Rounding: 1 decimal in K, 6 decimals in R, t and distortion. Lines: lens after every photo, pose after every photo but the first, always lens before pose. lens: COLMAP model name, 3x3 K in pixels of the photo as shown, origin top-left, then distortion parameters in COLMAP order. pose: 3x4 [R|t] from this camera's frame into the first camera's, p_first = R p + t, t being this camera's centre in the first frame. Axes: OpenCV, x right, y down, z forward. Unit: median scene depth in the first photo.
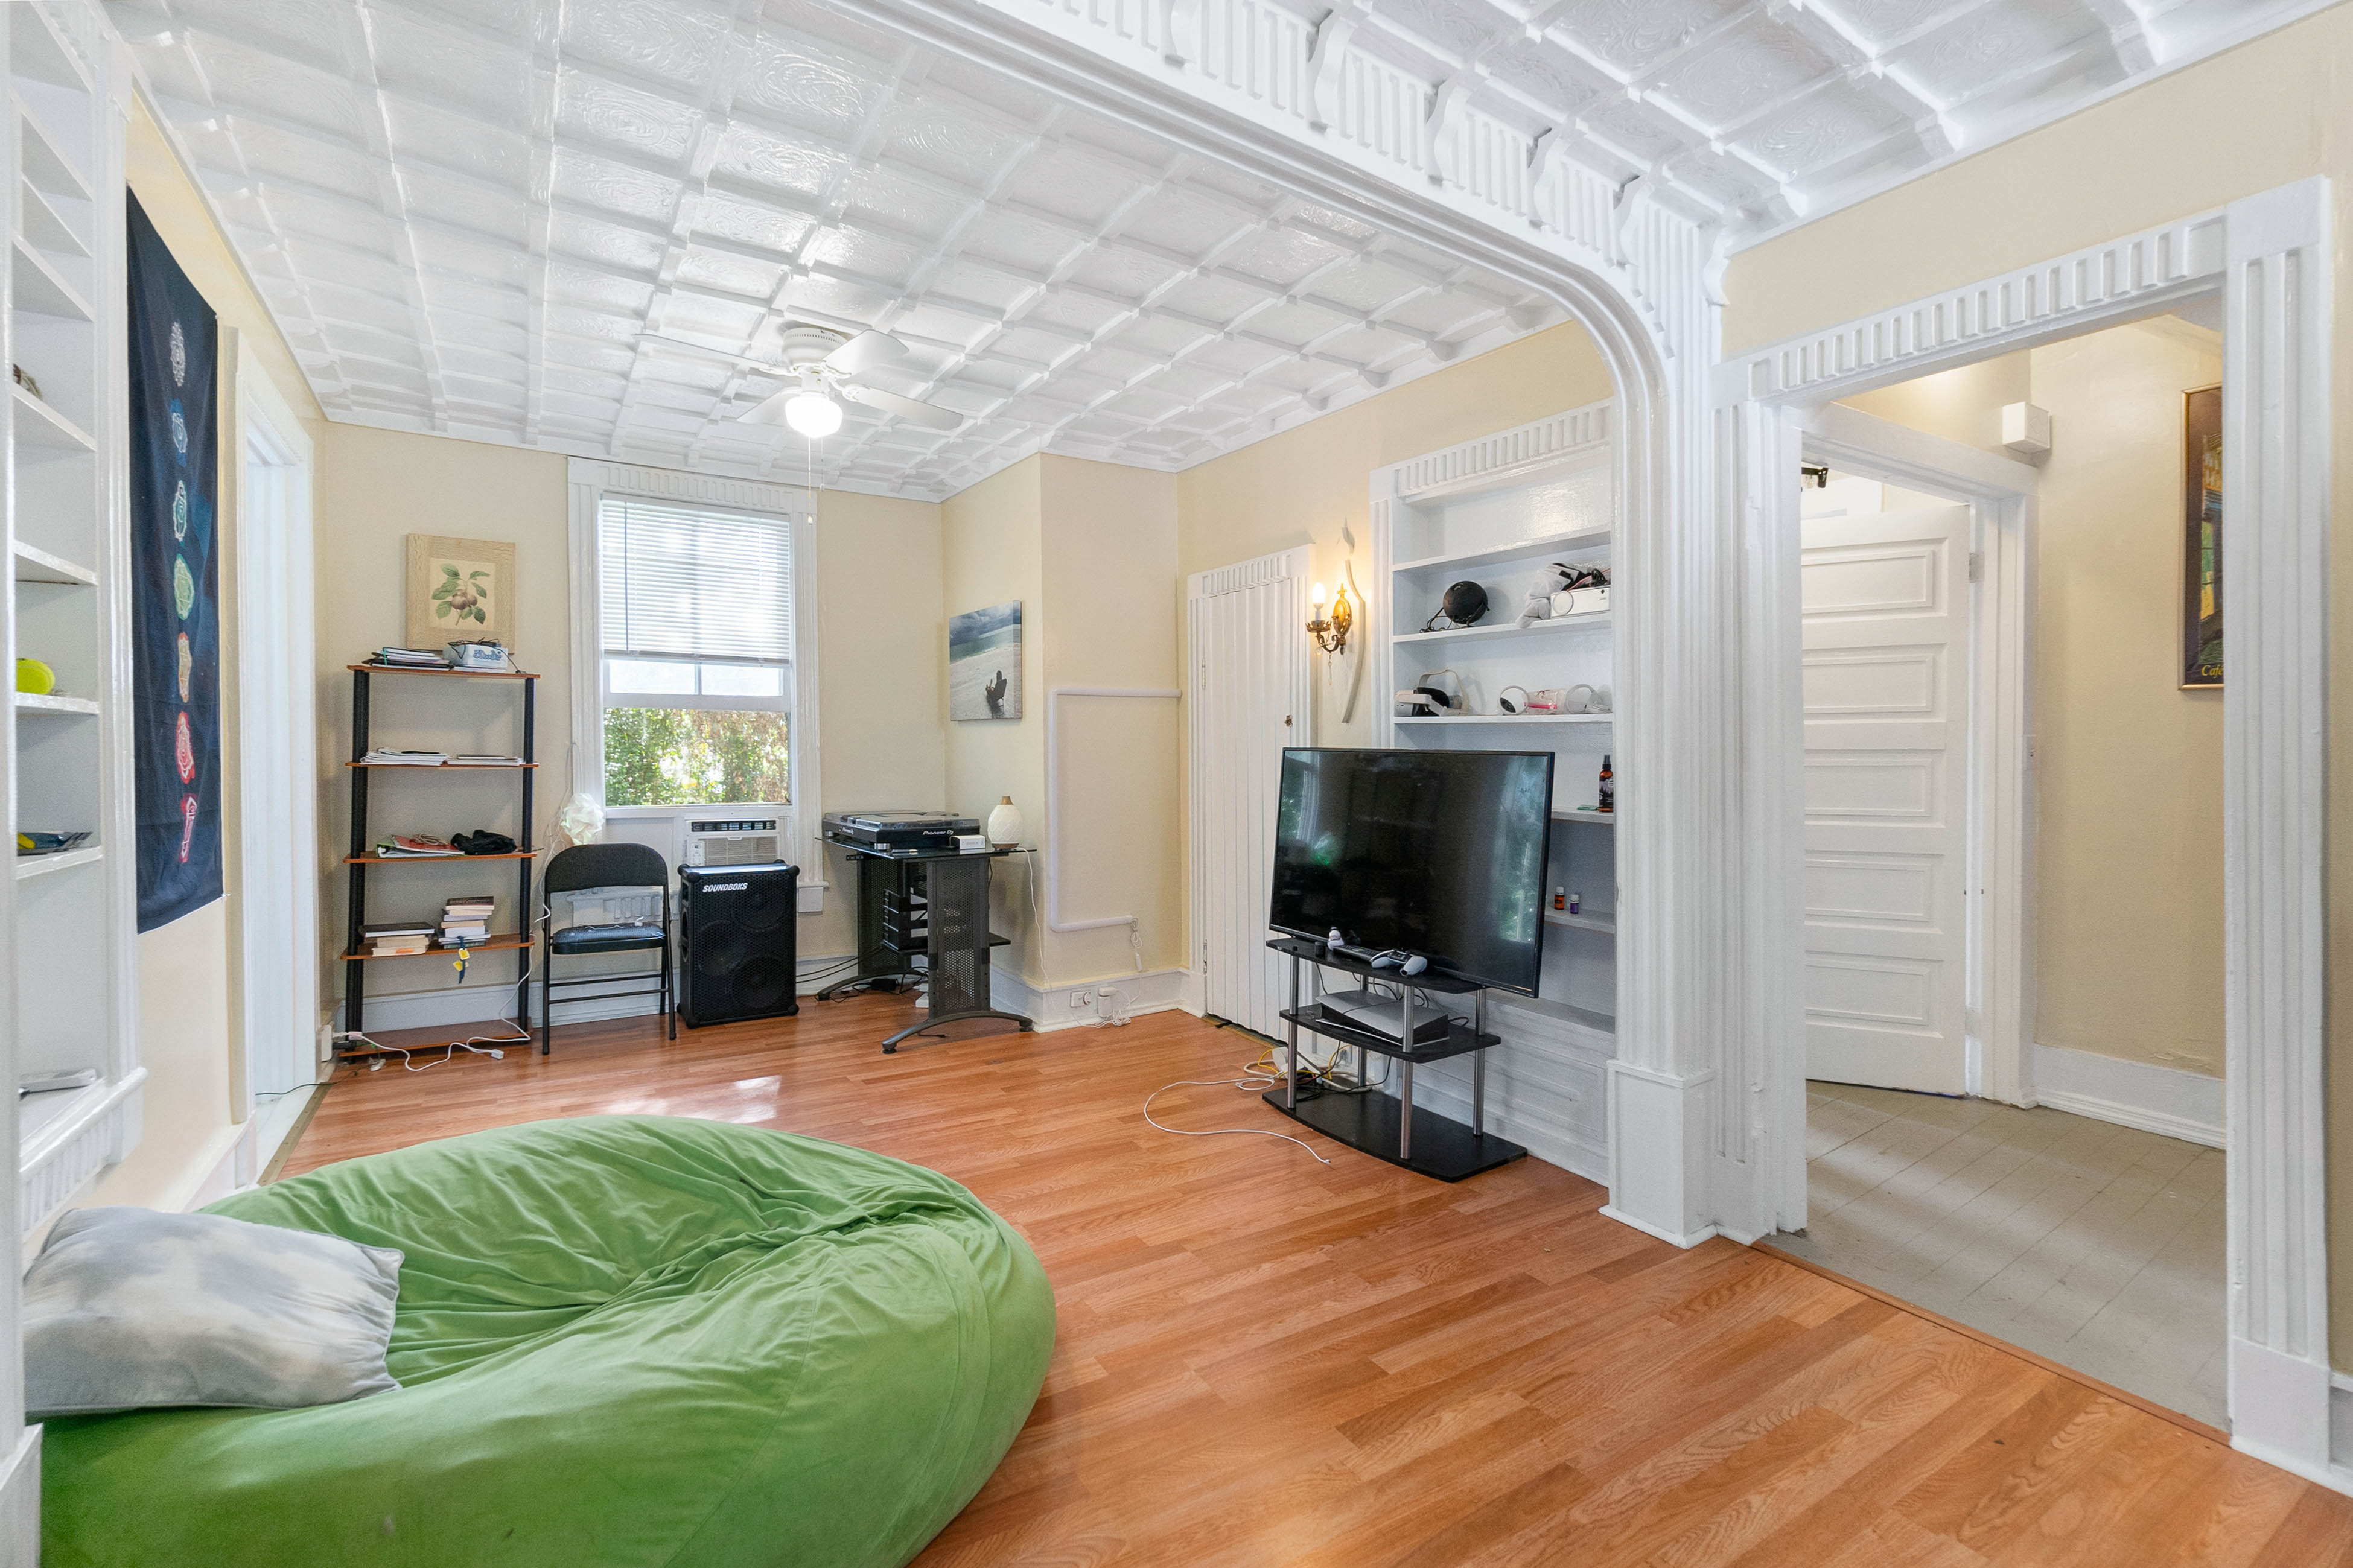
lens RADIAL K [[1032.6, 0, 1177.5], [0, 1032.6, 805.0], [0, 0, 1]] dist [-0.008502, 0.000203]
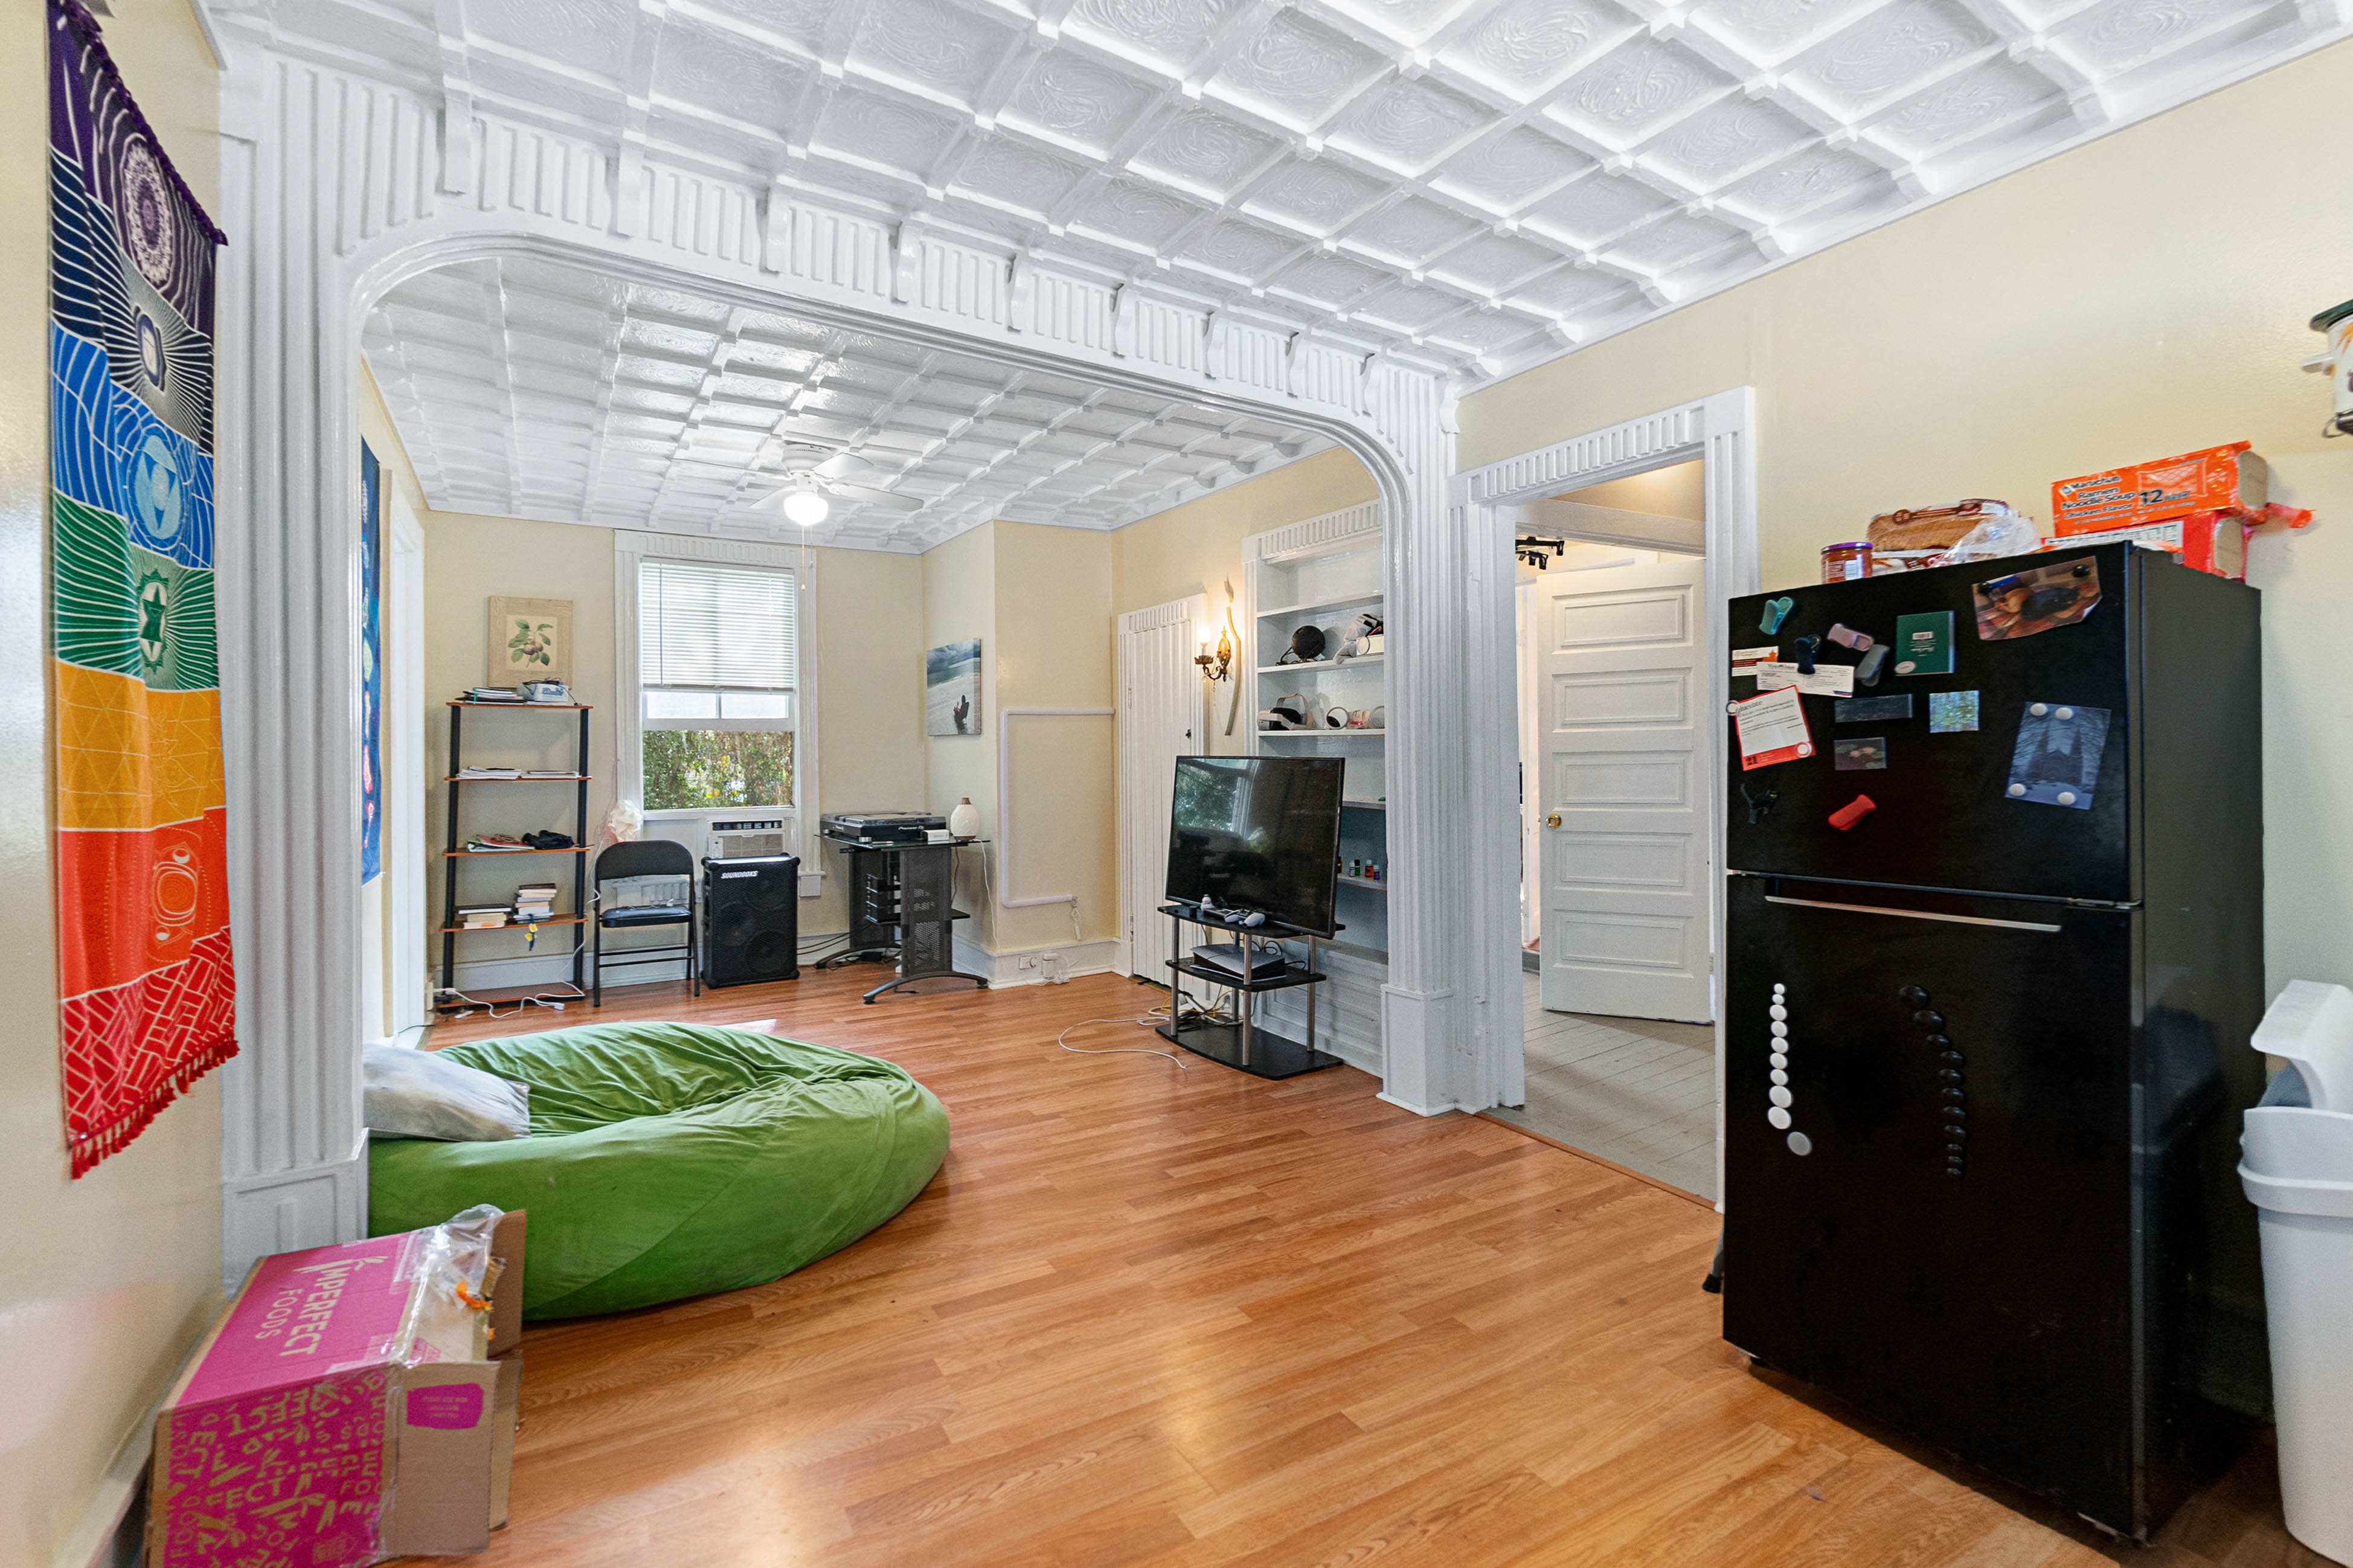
lens RADIAL K [[1001.3, 0, 1171.4], [0, 1001.3, 772.1], [0, 0, 1]] dist [-0.010150, 0.000866]
pose [[0.999842, -0.013875, -0.011067, 0.110728], [0.013470, 0.999265, -0.035897, 0.008312], [0.011557, 0.035742, 0.999294, -0.231222]]
